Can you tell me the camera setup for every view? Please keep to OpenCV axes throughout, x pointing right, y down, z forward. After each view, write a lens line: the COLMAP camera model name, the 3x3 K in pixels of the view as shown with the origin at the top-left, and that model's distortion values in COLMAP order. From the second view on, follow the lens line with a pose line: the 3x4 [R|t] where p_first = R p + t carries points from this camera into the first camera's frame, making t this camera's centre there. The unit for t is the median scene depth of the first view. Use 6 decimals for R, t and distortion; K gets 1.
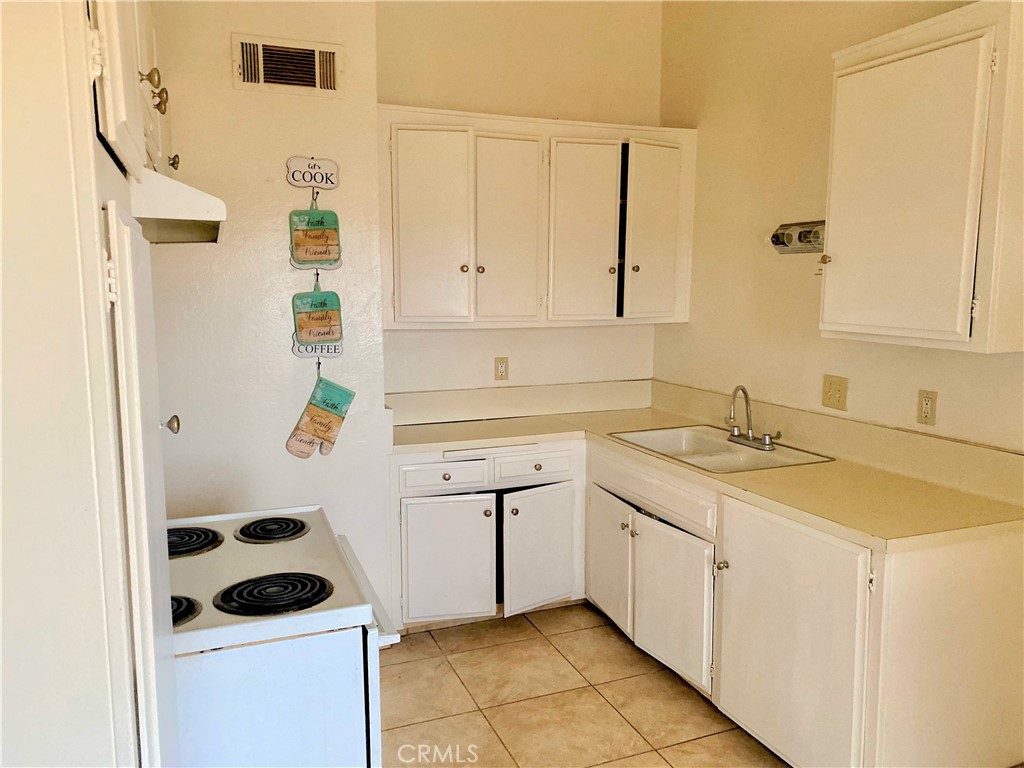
lens RADIAL K [[773.0, 0, 512.0], [0, 773.0, 384.0], [0, 0, 1]] dist [0.134634, -0.304989]
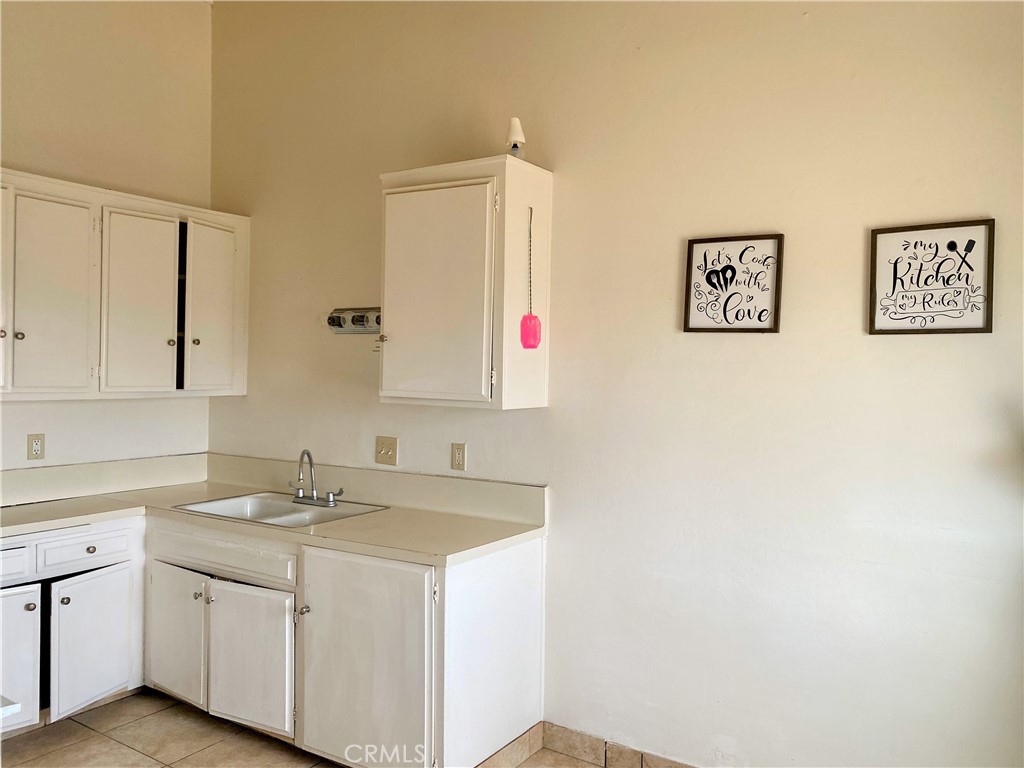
lens RADIAL K [[785.3, 0, 512.0], [0, 785.3, 384.0], [0, 0, 1]] dist [0.010443, -0.010749]
pose [[0.825313, 0.006388, 0.564639, -0.087373], [0.053061, 0.994634, -0.088811, 0.021621], [-0.562177, 0.103257, 0.820546, -0.078752]]
